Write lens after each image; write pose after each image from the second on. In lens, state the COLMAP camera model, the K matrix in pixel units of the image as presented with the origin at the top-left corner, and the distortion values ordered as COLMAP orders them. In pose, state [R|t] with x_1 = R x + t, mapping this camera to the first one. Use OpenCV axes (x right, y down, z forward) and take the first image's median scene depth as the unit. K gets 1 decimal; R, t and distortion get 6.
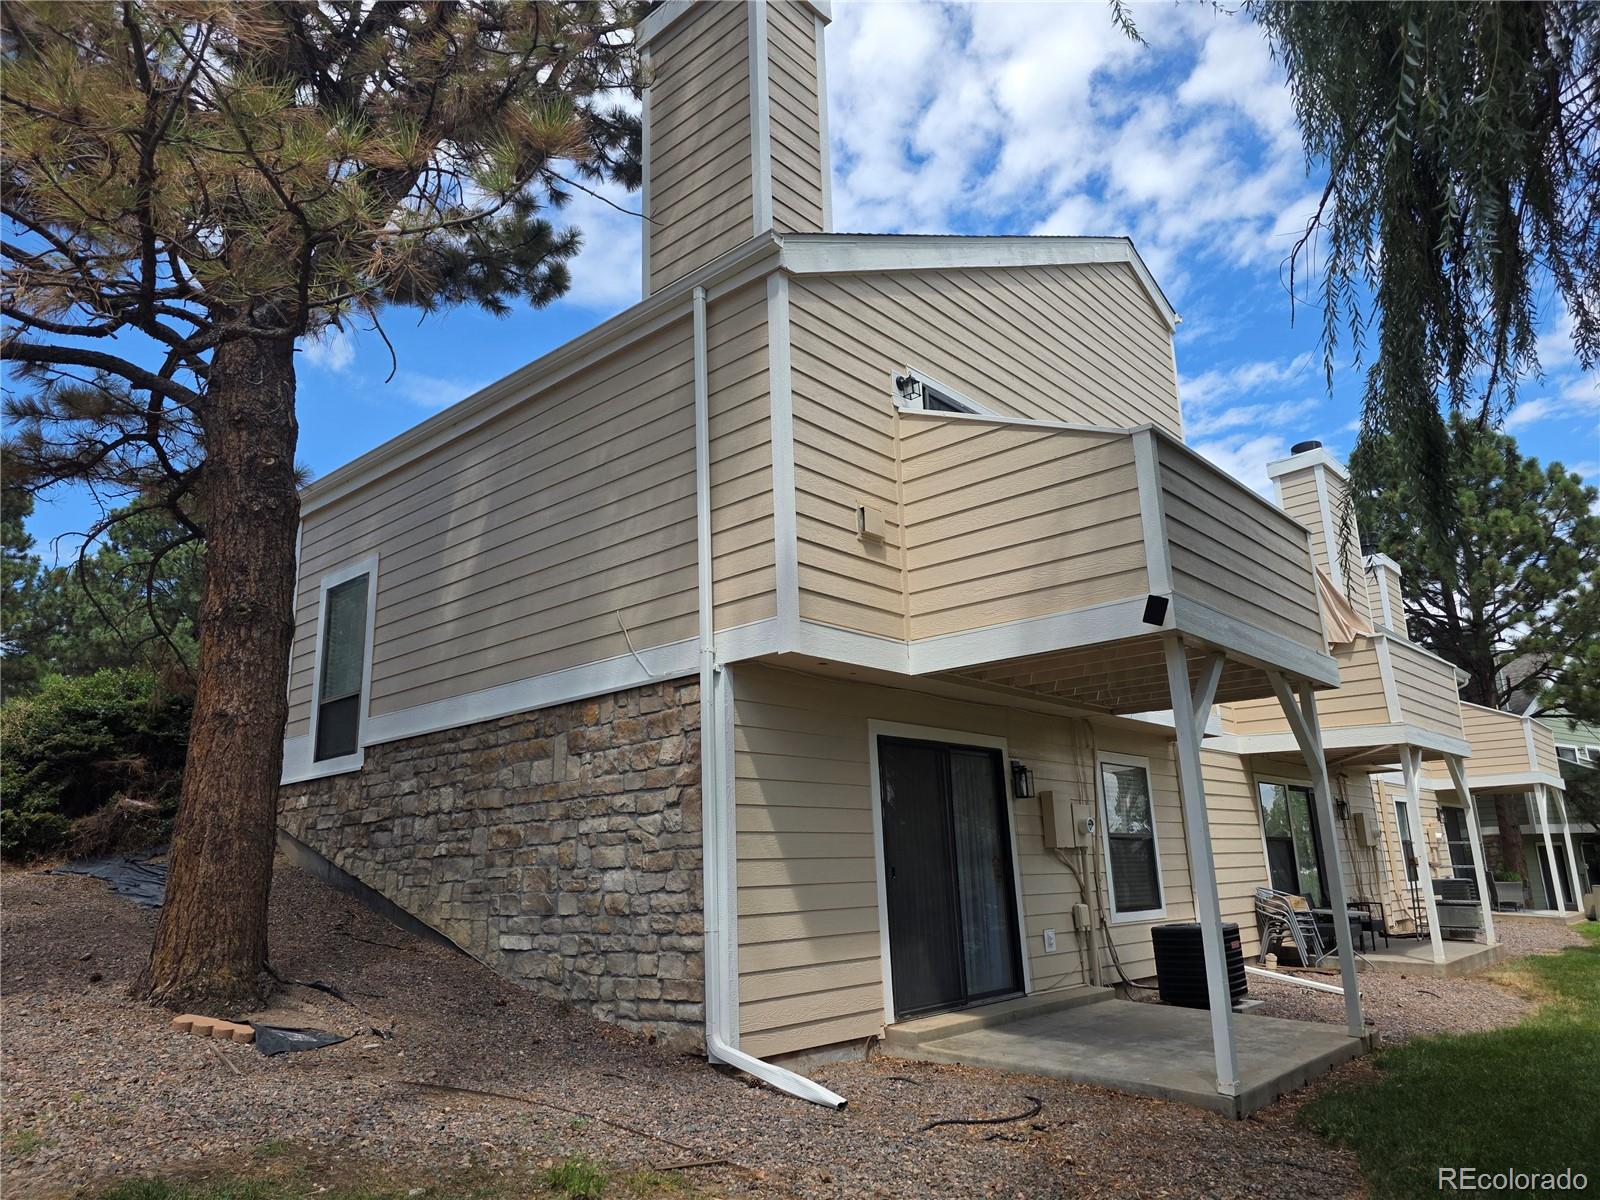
lens RADIAL K [[1065.1, 0, 805.9], [0, 1065.1, 605.2], [0, 0, 1]] dist [0.032274, -0.001560]
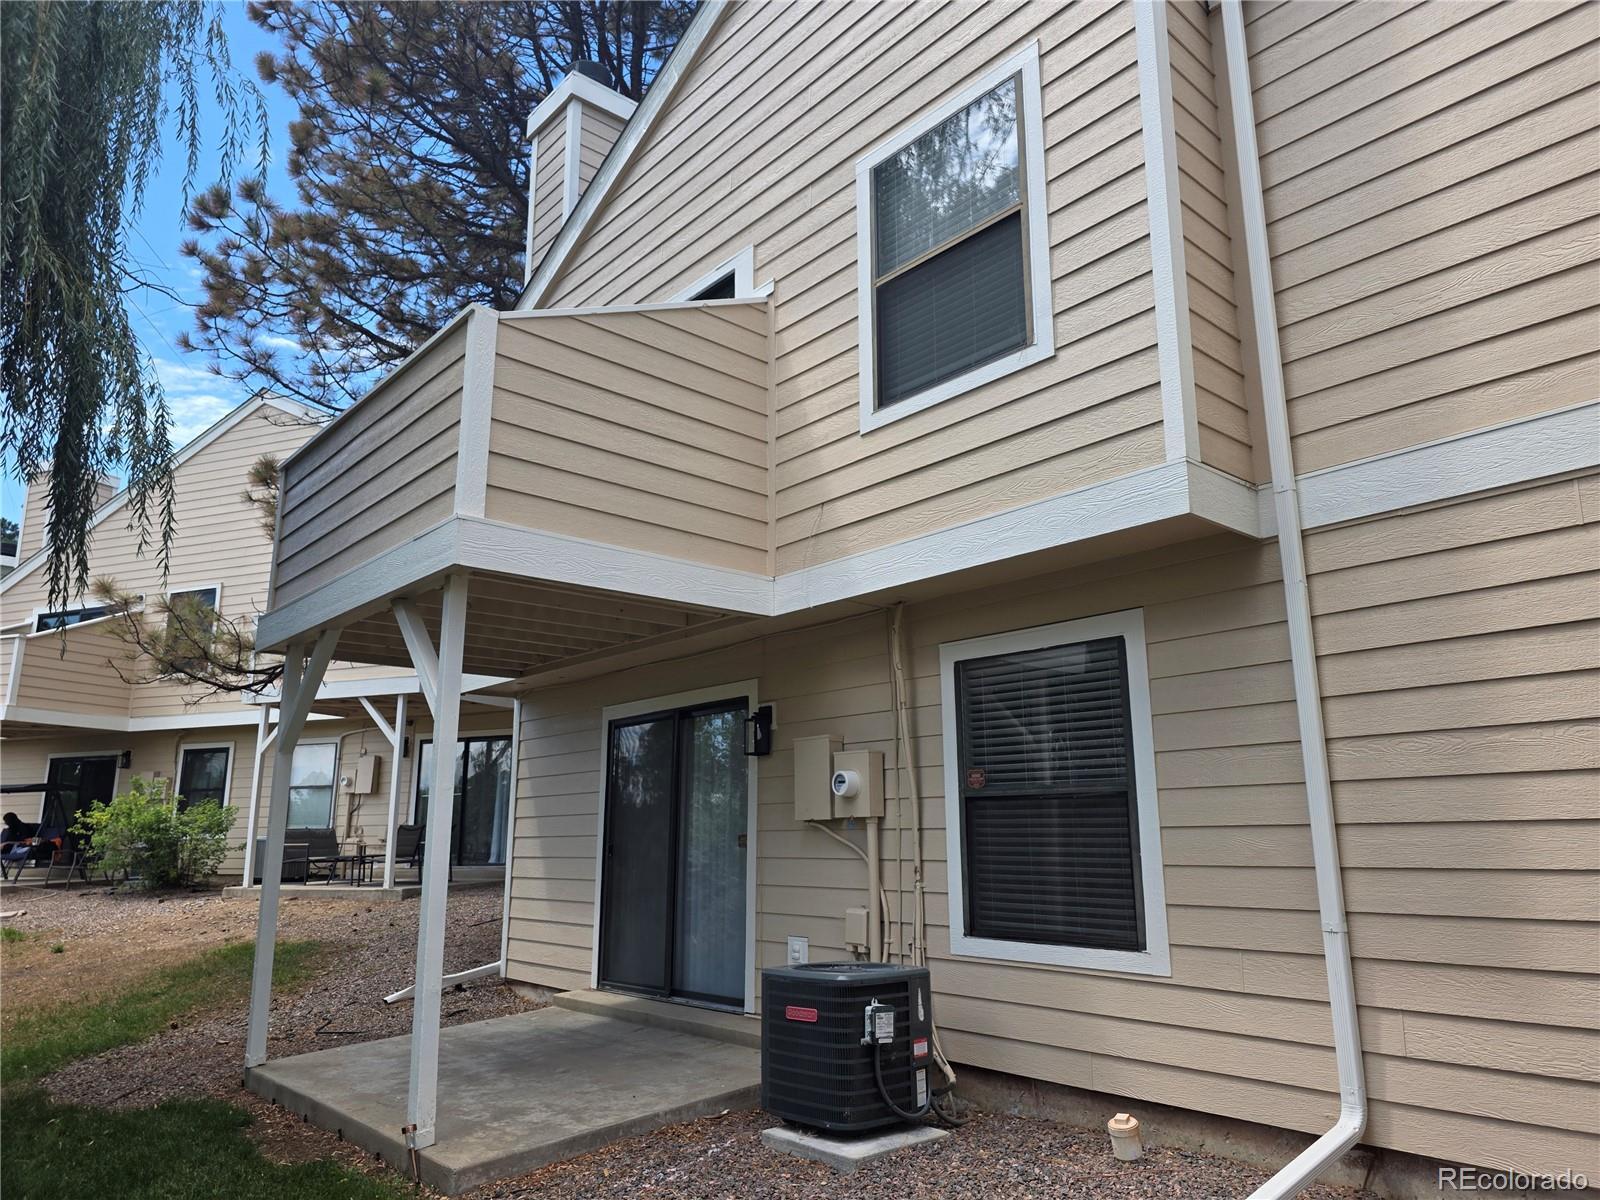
lens RADIAL K [[1065.1, 0, 805.9], [0, 1065.1, 605.2], [0, 0, 1]] dist [0.032274, -0.001560]
pose [[-0.107364, -0.175171, -0.978667, 1.016516], [0.266078, 0.943388, -0.198046, 0.254334], [0.957954, -0.281665, -0.054677, 1.177362]]
